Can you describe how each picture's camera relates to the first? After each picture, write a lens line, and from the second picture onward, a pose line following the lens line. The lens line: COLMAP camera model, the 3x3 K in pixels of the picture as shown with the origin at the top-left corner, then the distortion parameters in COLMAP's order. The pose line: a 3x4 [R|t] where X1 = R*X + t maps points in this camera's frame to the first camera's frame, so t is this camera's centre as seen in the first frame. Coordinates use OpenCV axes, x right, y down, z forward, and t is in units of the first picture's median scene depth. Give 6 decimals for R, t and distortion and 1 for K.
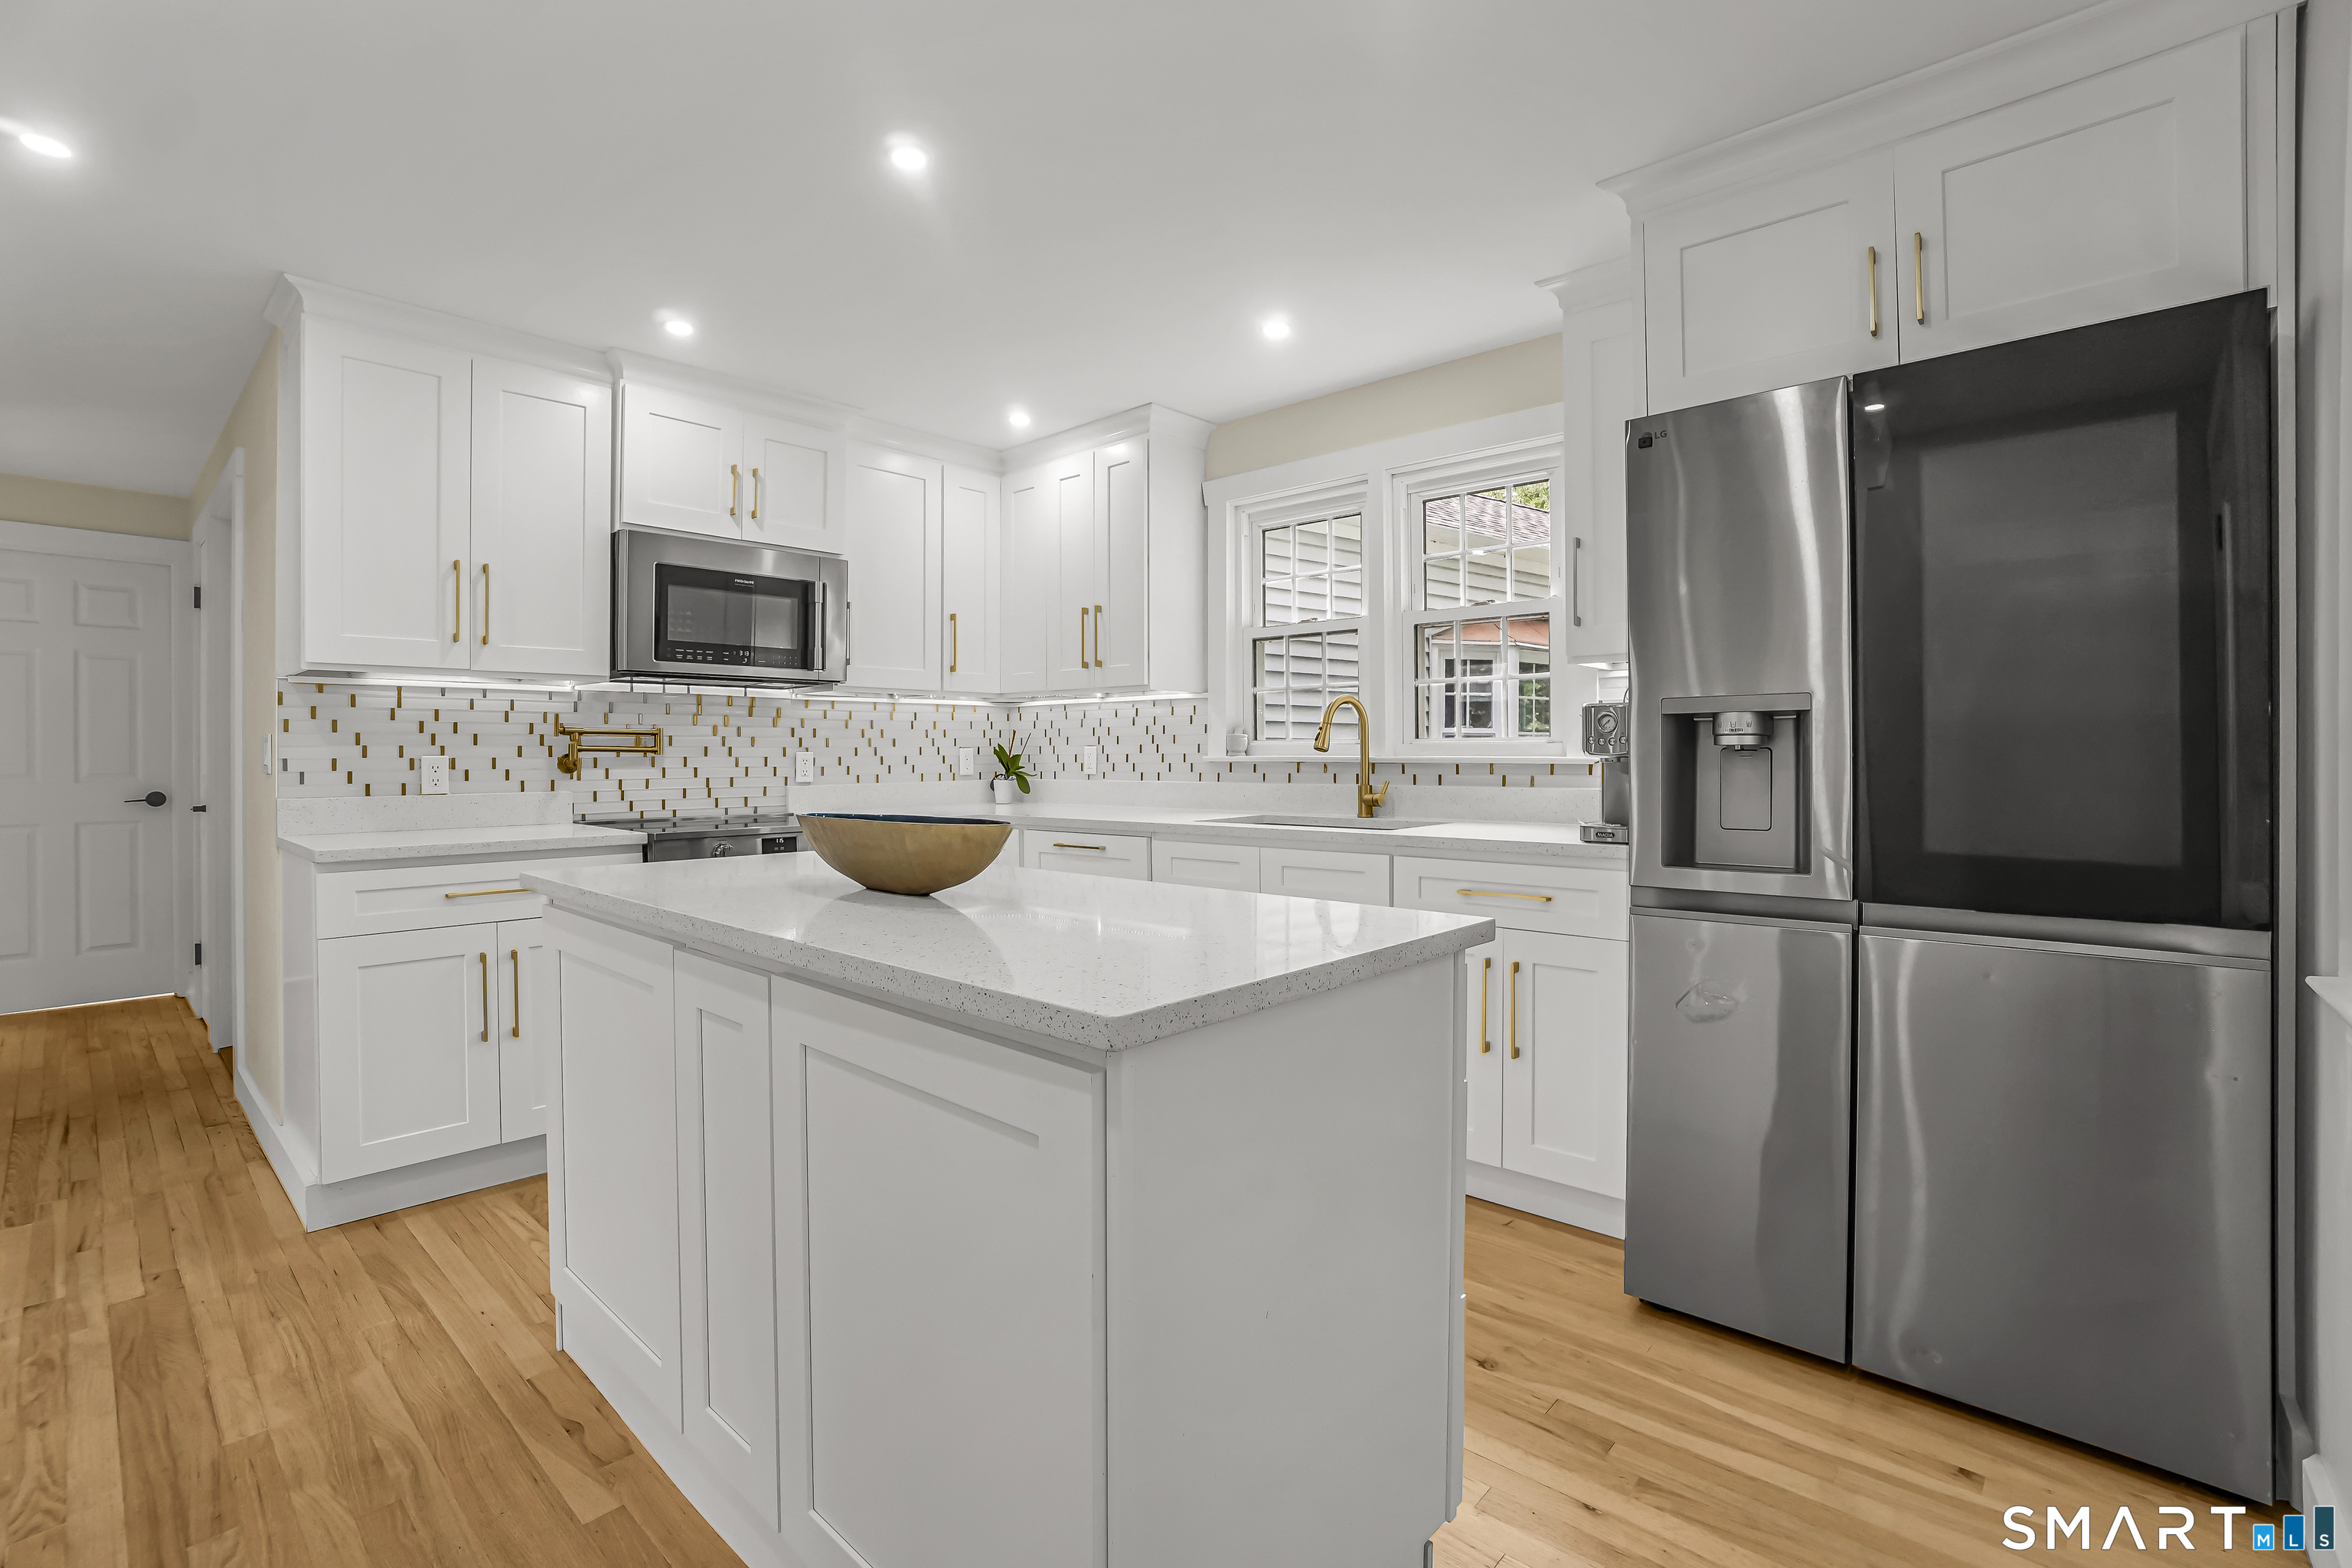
lens RADIAL K [[1062.4, 0, 1163.3], [0, 1062.4, 761.6], [0, 0, 1]] dist [-0.051427, 0.012715]
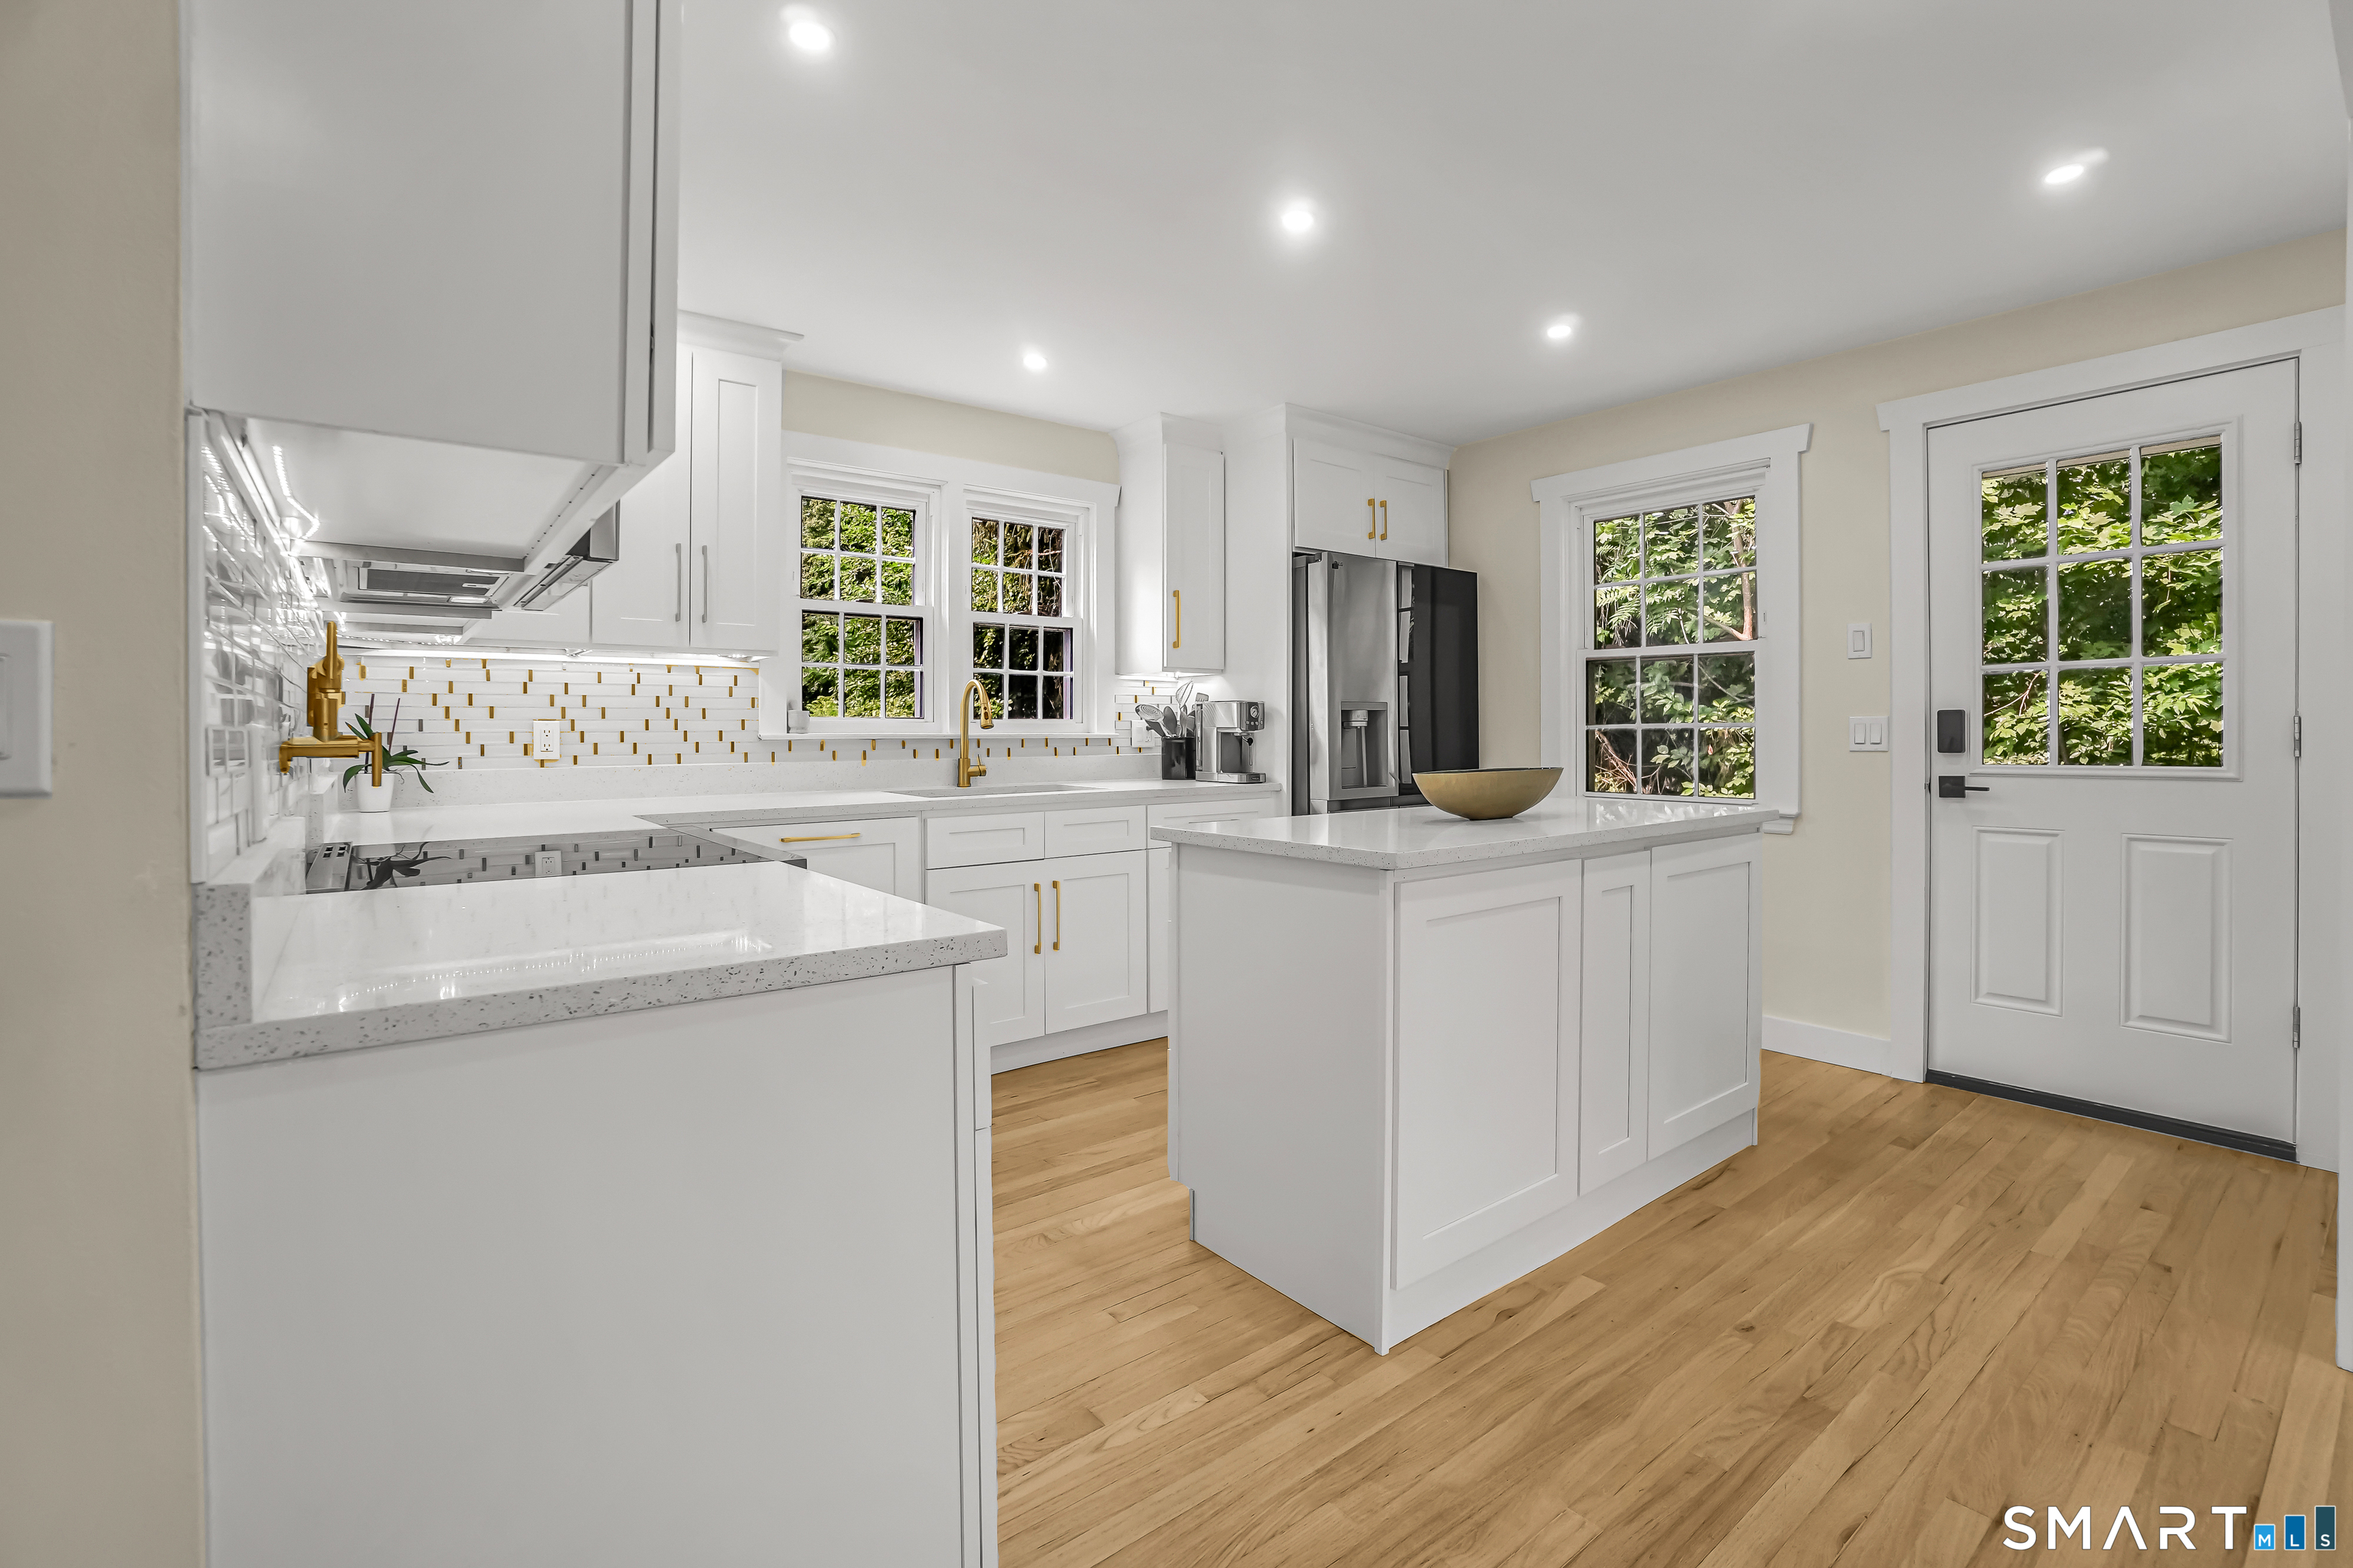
lens RADIAL K [[1062.9, 0, 1187.2], [0, 1062.9, 739.1], [0, 0, 1]] dist [-0.051427, 0.012715]
pose [[0.144242, -0.004393, 0.989533, -0.865380], [0.010596, 0.999940, 0.002895, 0.000760], [-0.989486, 0.010068, 0.144280, 0.575036]]
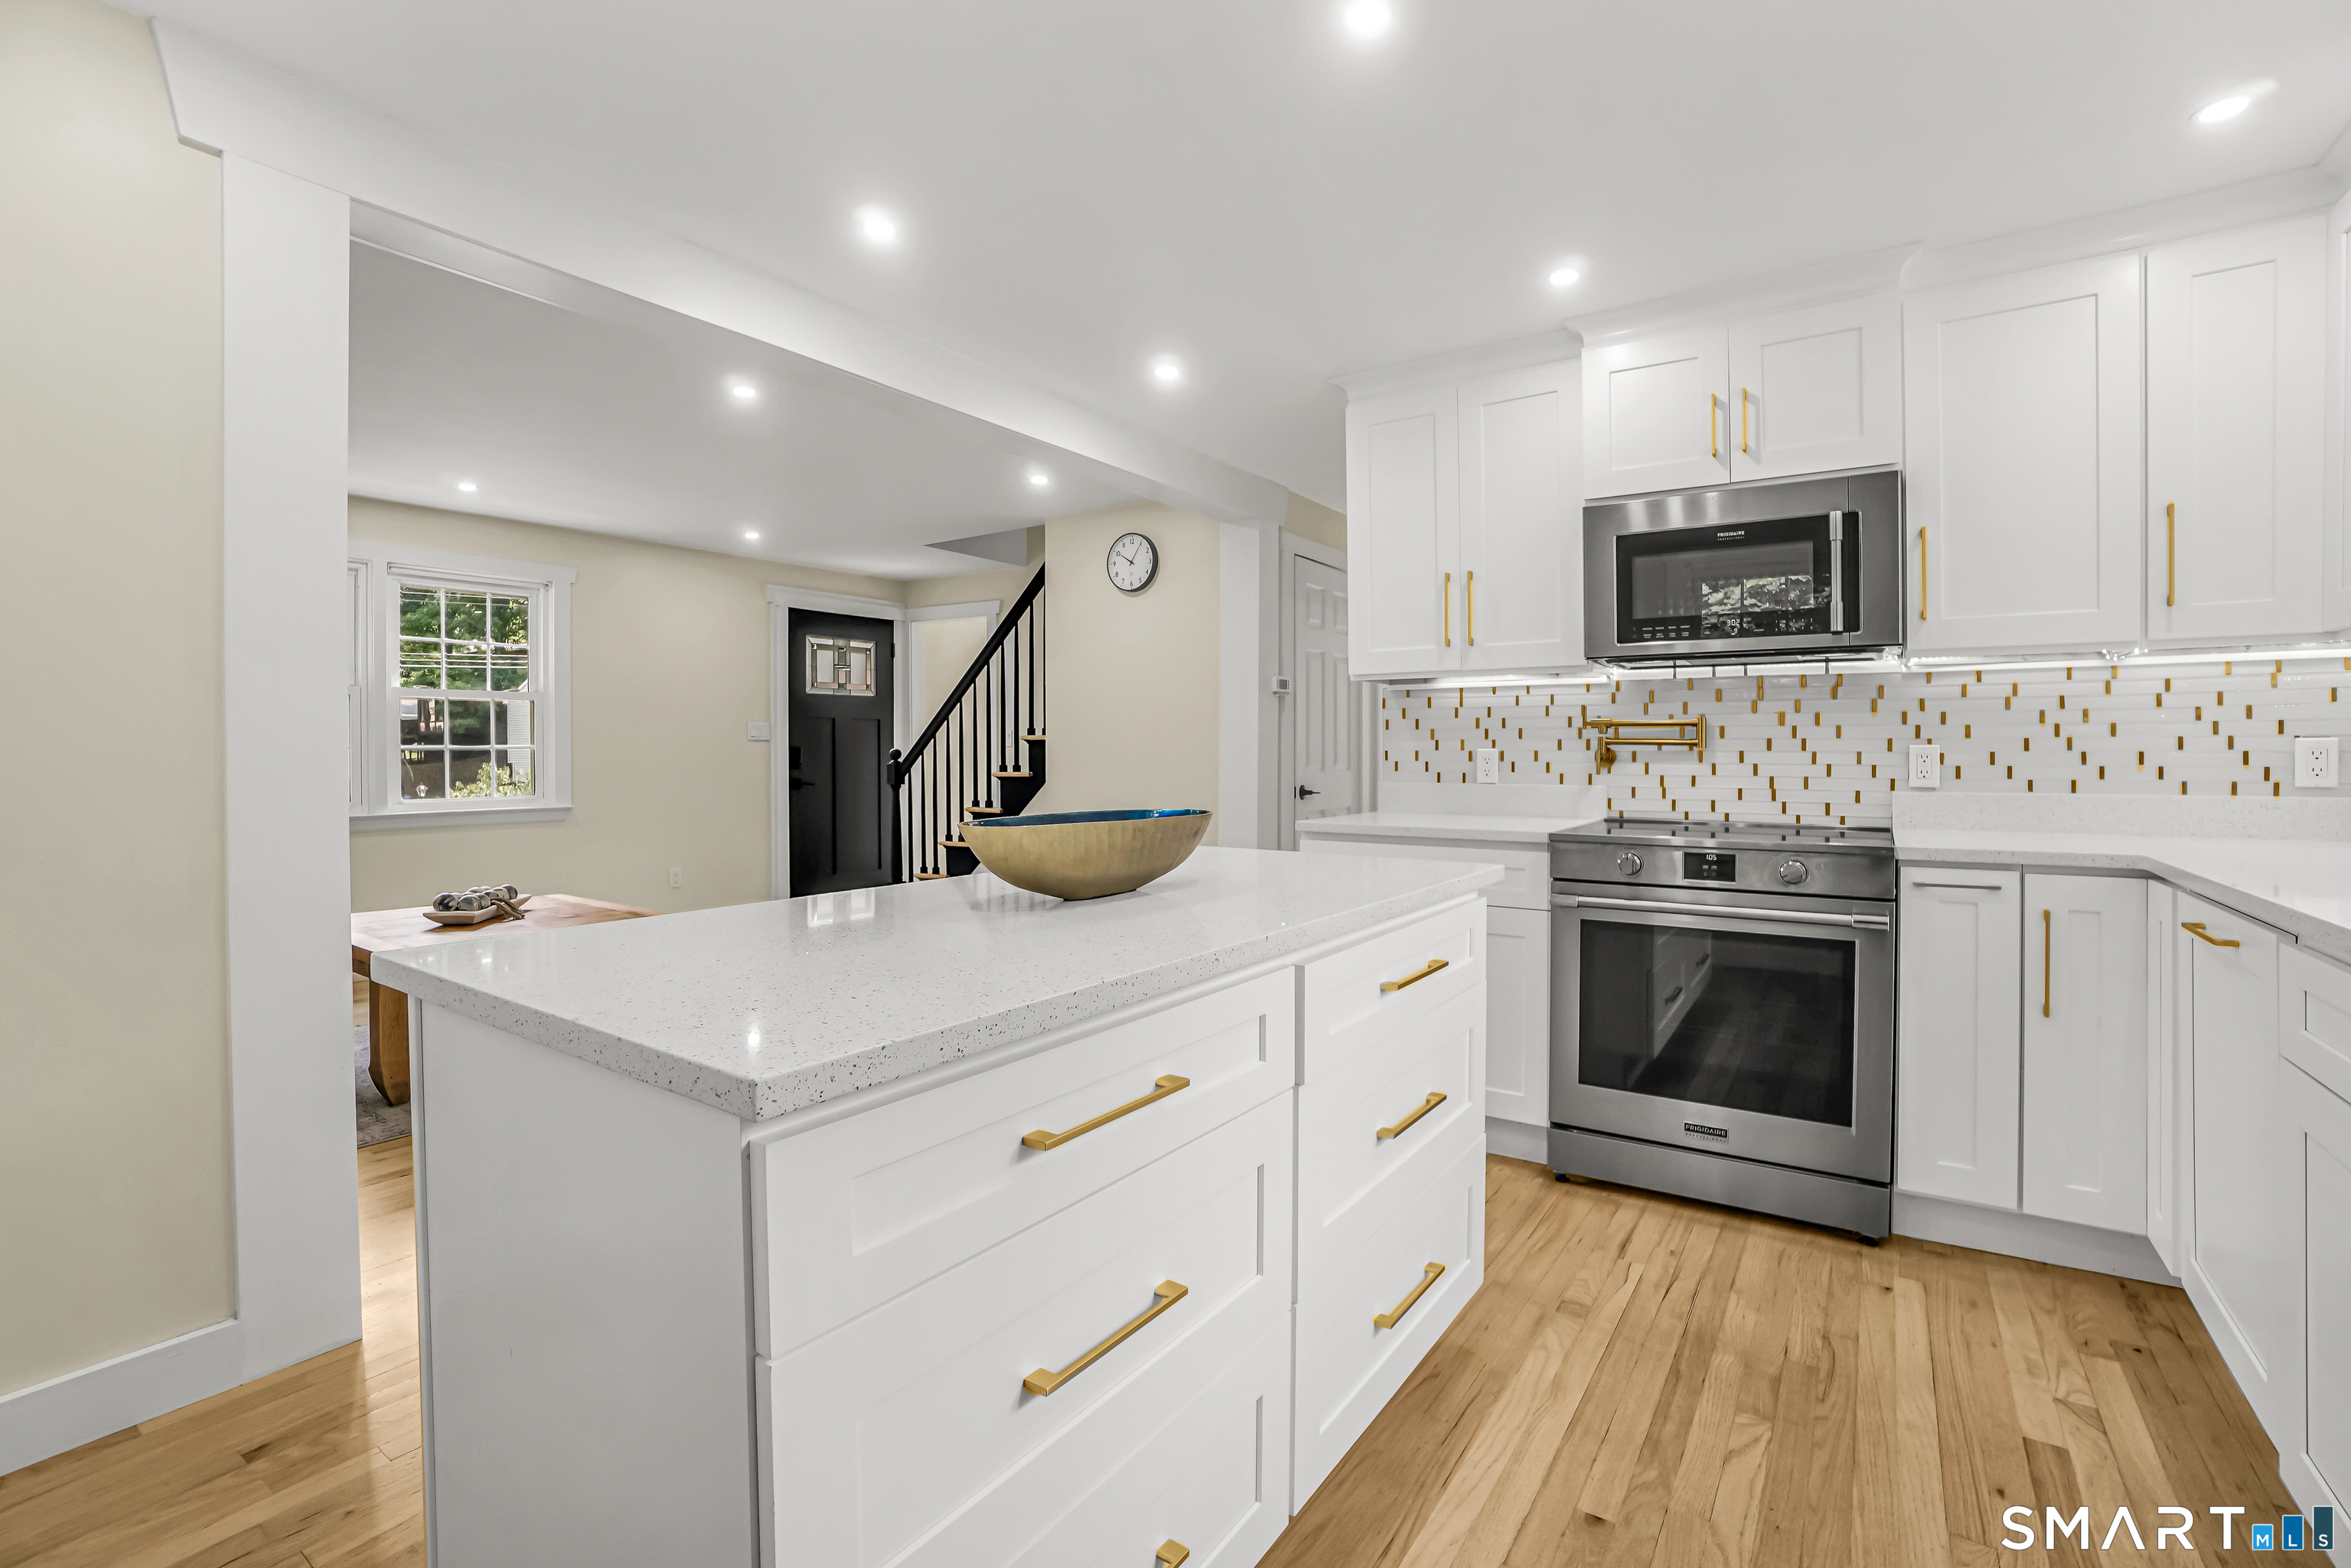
lens RADIAL K [[1061.9, 0, 1135.5], [0, 1061.9, 749.0], [0, 0, 1]] dist [-0.051427, 0.012715]
pose [[0.117199, 0.003518, -0.993102, 0.327742], [-0.007327, 0.999970, 0.002678, -0.004823], [0.993081, 0.006962, 0.117221, 0.435616]]
